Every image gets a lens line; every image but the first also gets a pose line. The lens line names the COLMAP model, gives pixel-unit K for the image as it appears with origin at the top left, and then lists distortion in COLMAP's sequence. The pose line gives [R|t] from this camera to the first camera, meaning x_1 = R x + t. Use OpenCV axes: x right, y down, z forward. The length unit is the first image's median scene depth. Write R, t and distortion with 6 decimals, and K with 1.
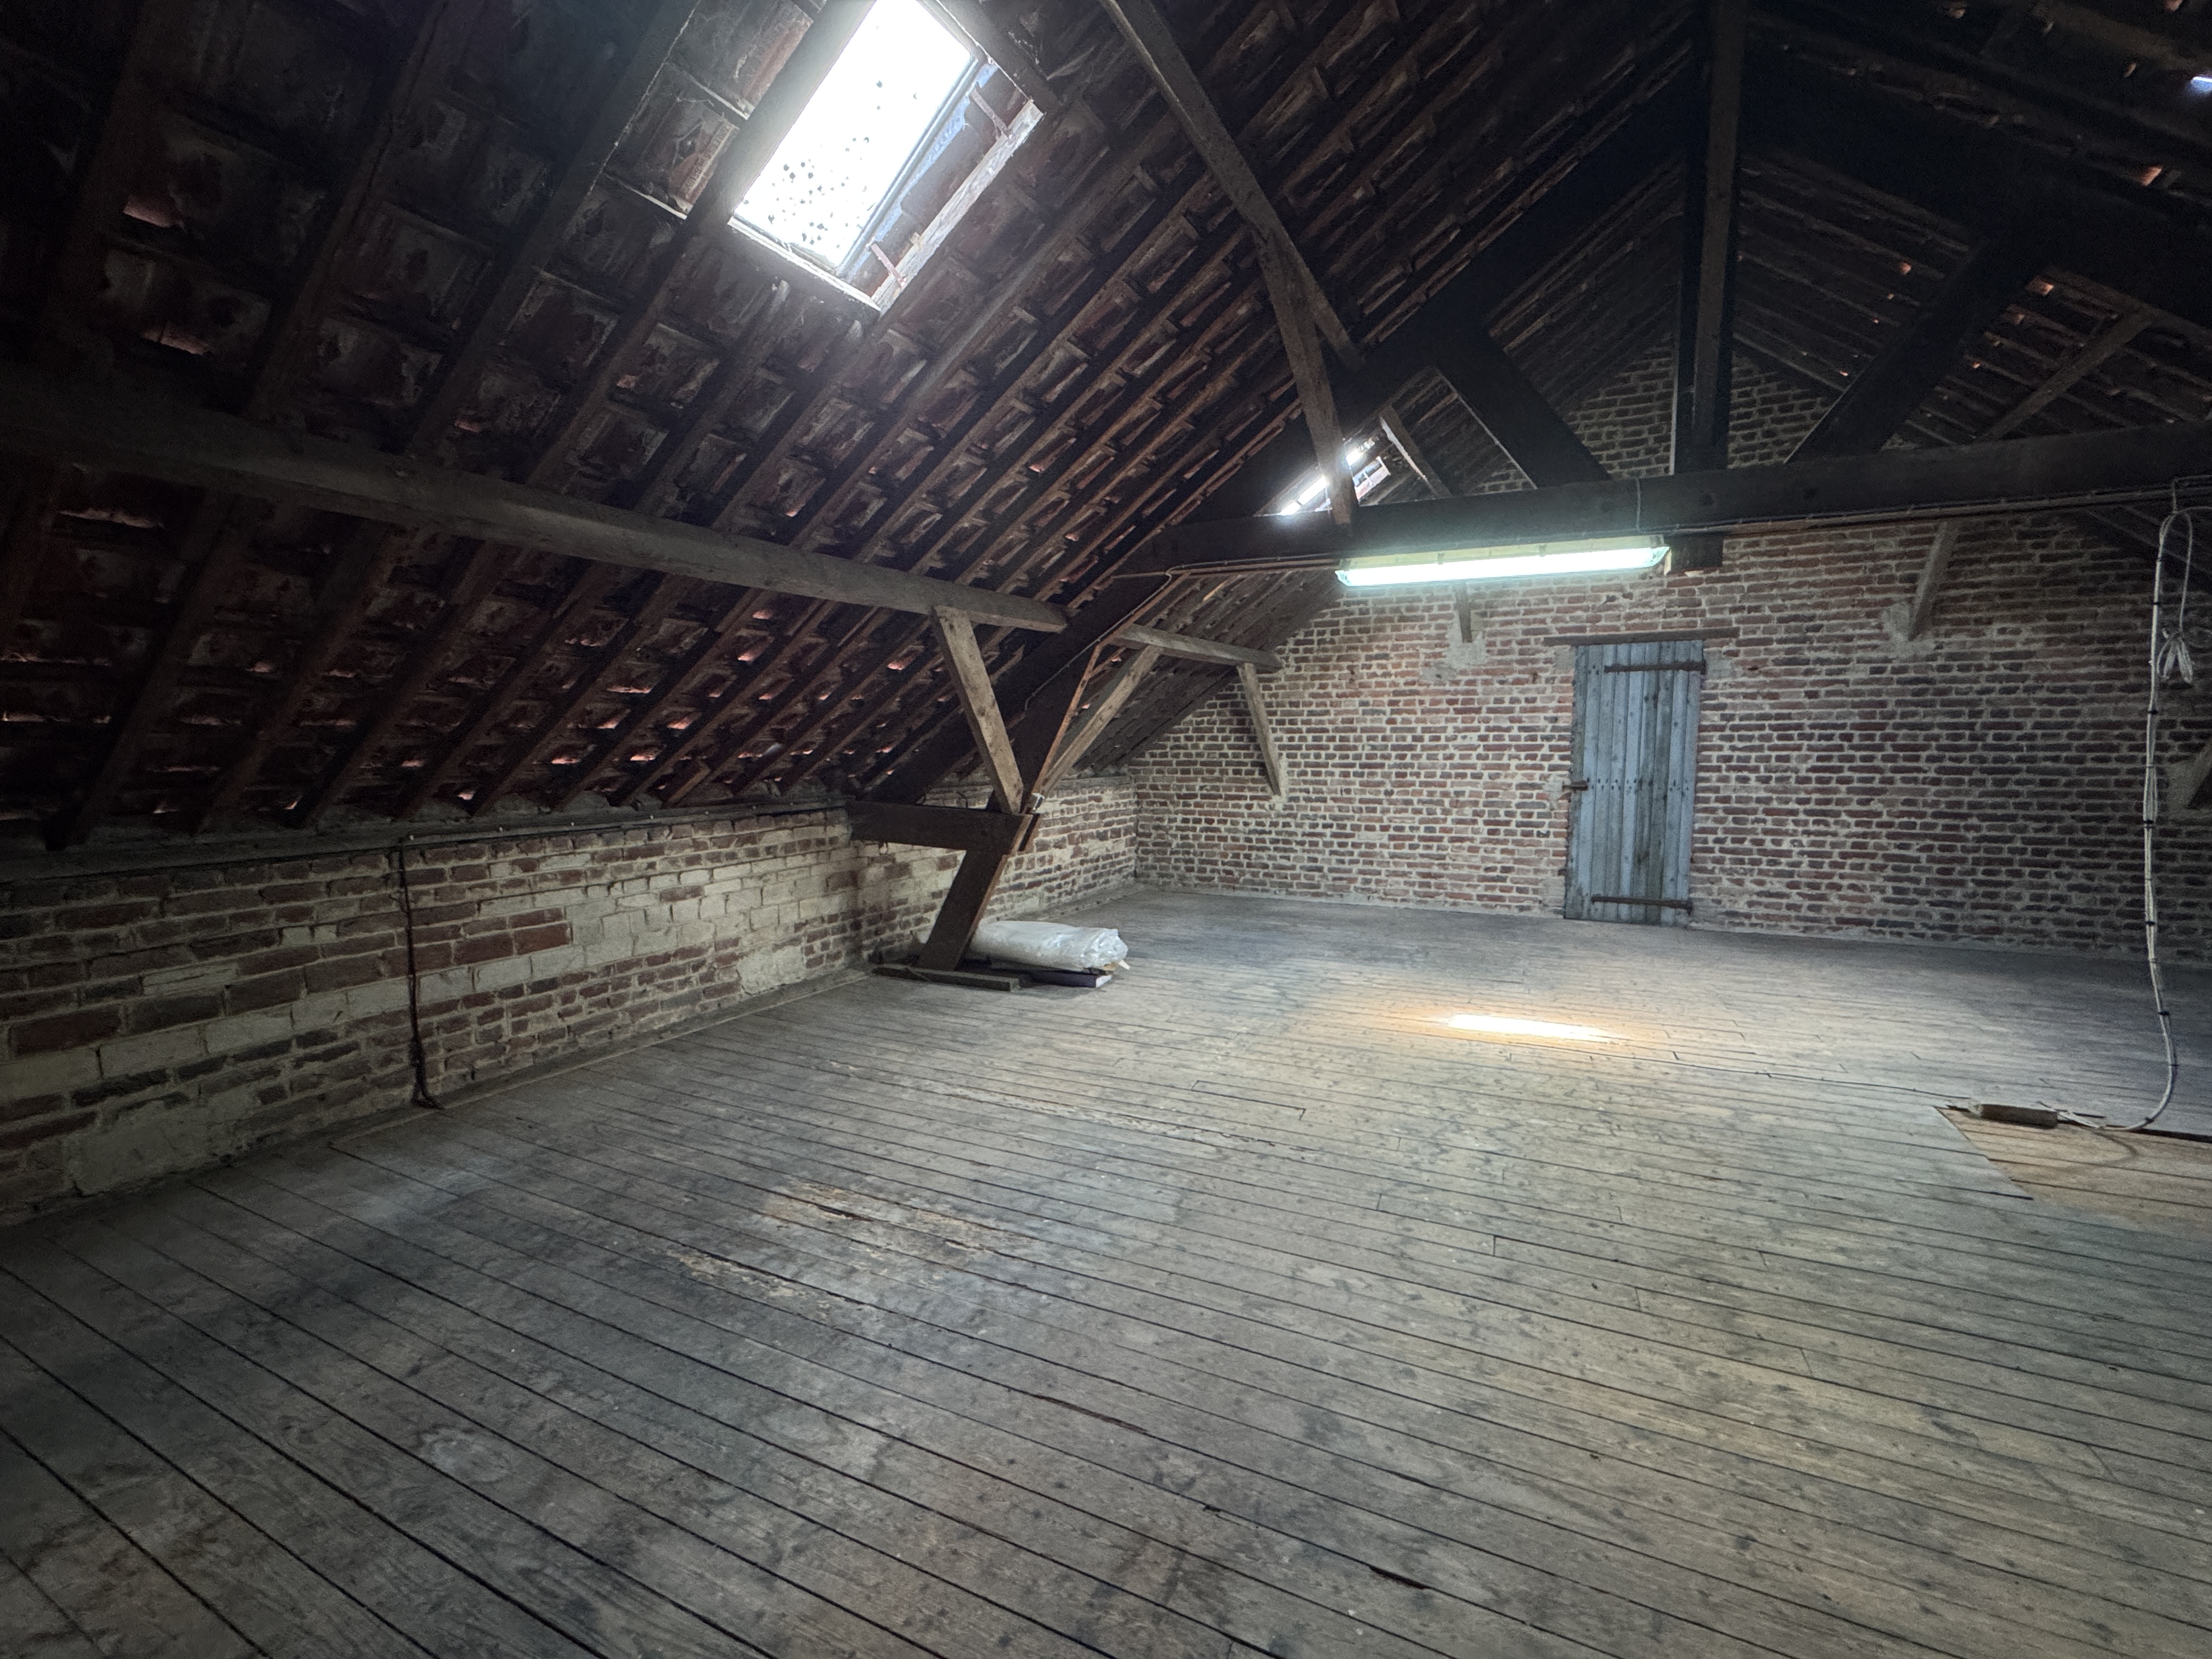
lens RADIAL K [[881.2, 0, 1106.0], [0, 881.2, 829.5], [0, 0, 1]] dist [-0.001504, 0.000211]
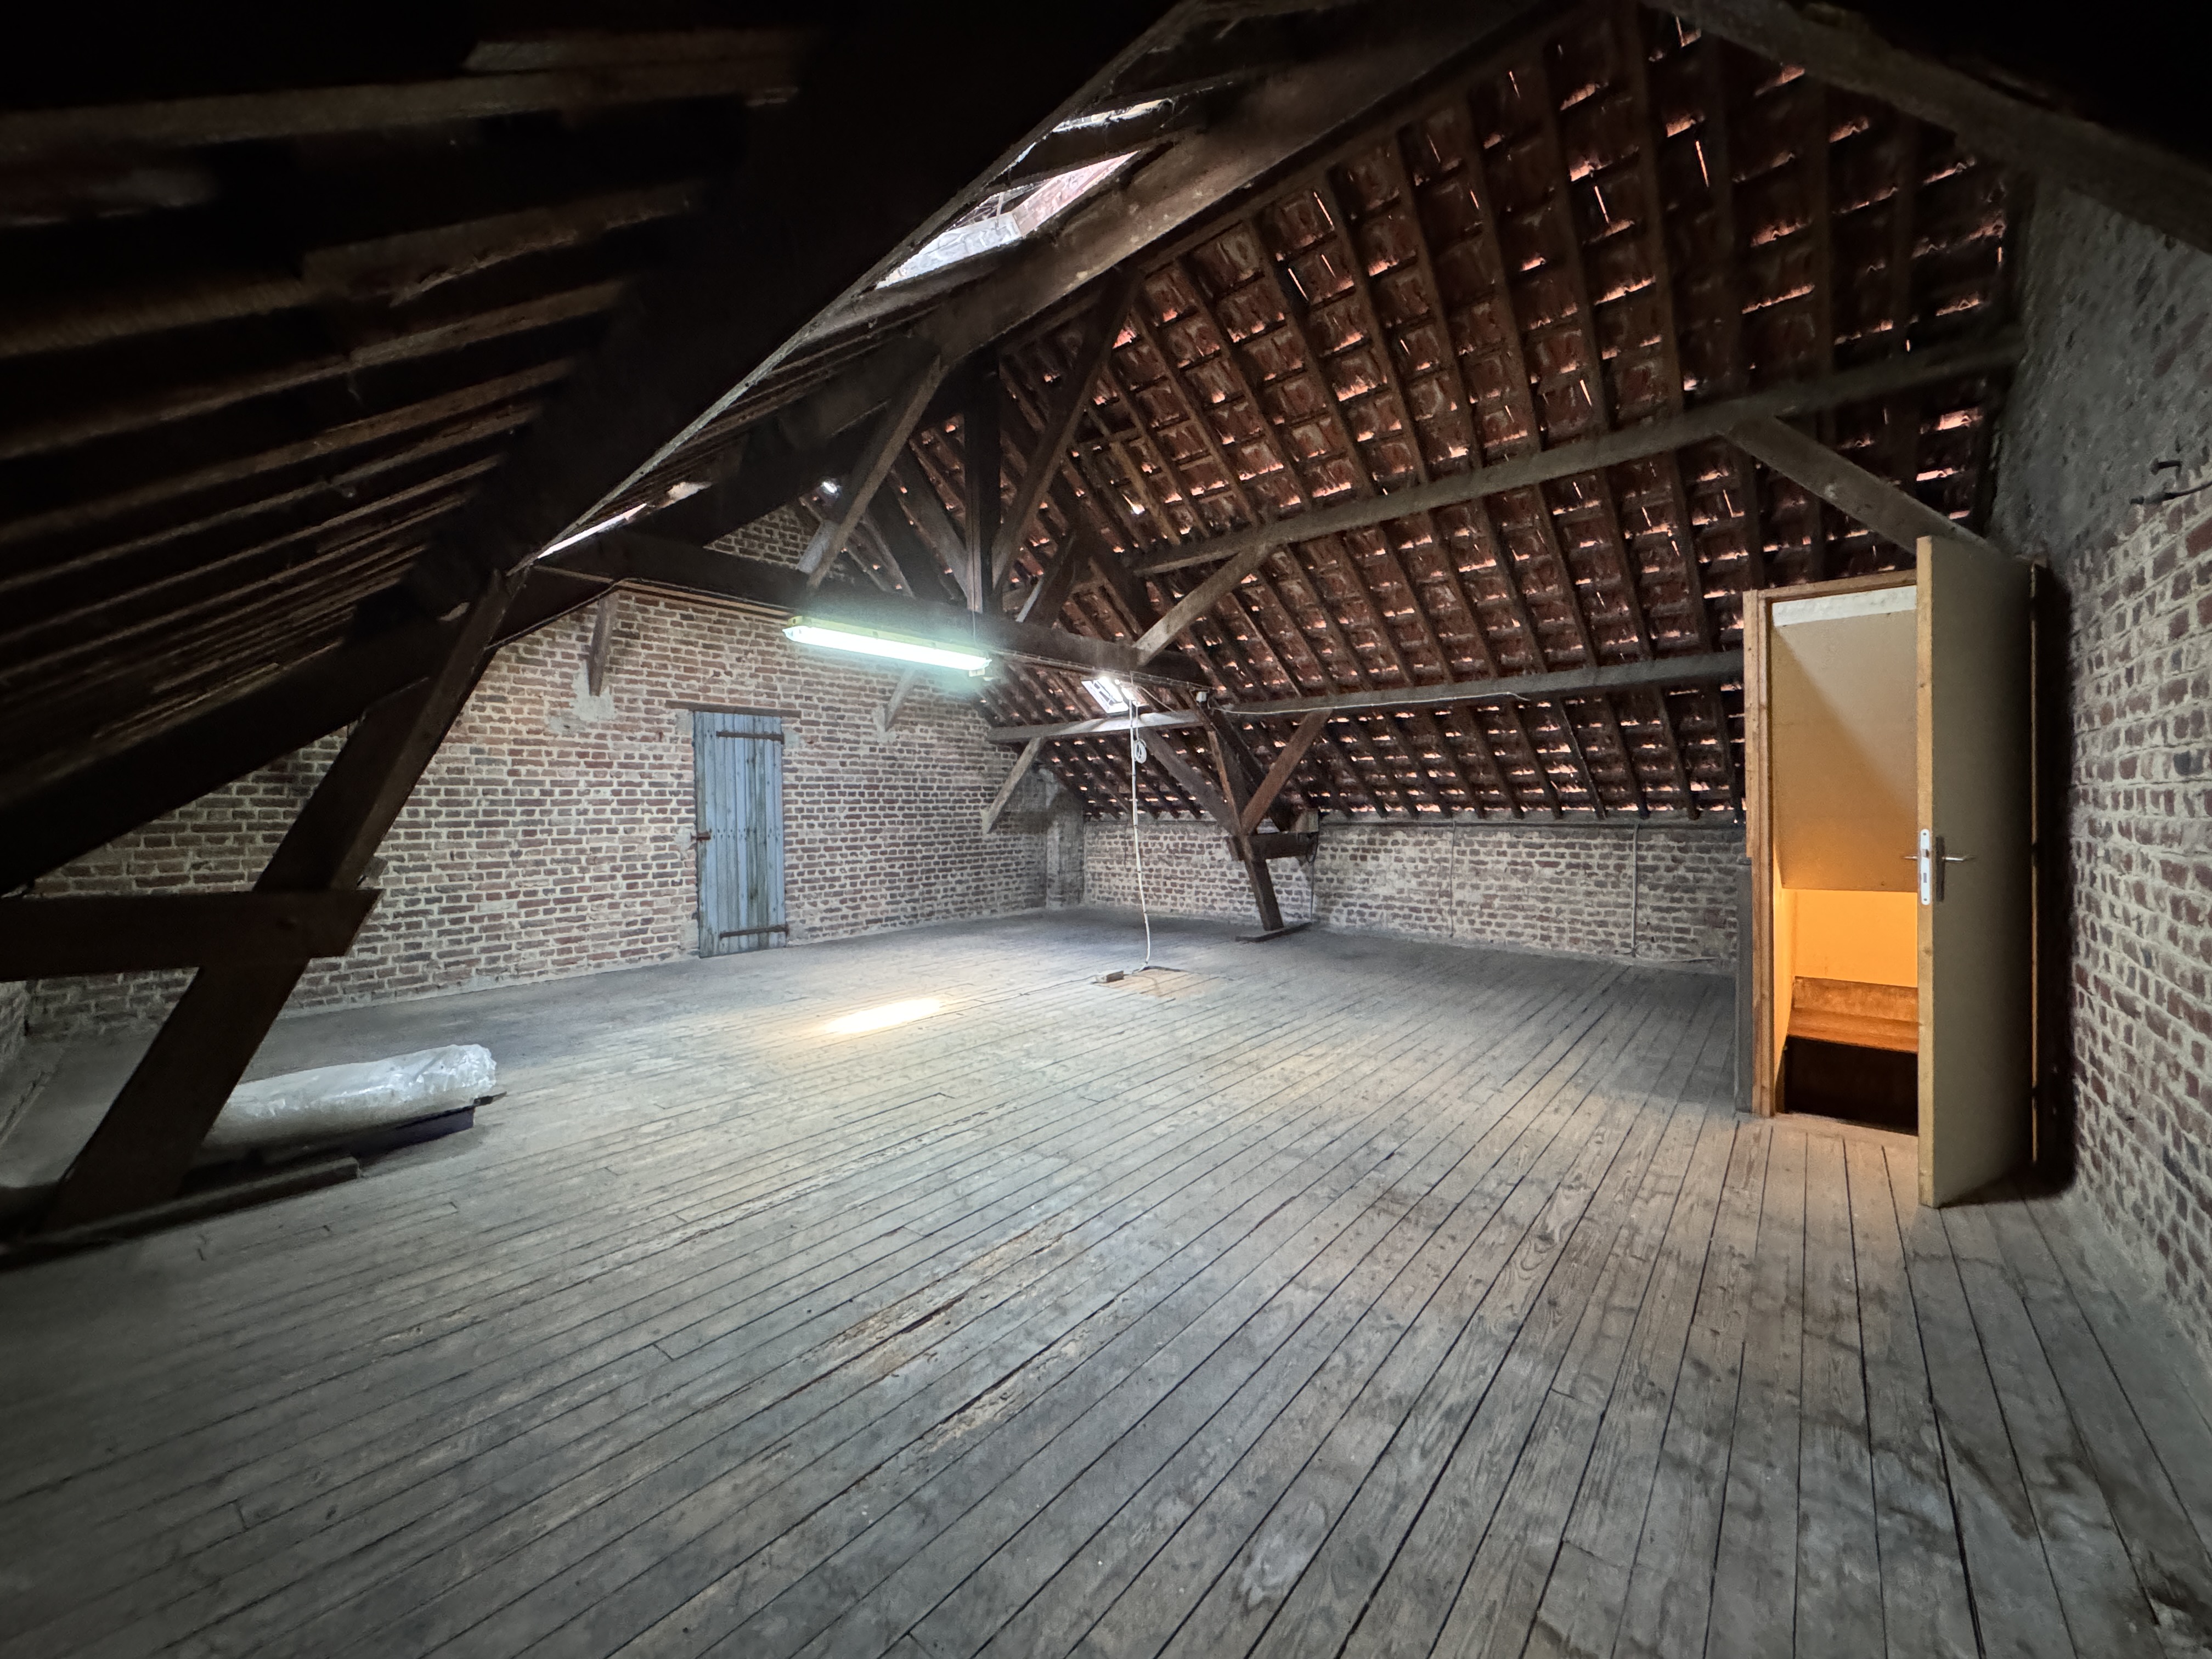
lens RADIAL K [[881.2, 0, 1106.0], [0, 881.2, 829.5], [0, 0, 1]] dist [-0.001504, 0.000211]
pose [[0.250102, -0.024733, 0.967903, -0.405677], [0.107675, 0.994183, -0.002418, -0.000379], [-0.962213, 0.104824, 0.251311, 0.225427]]
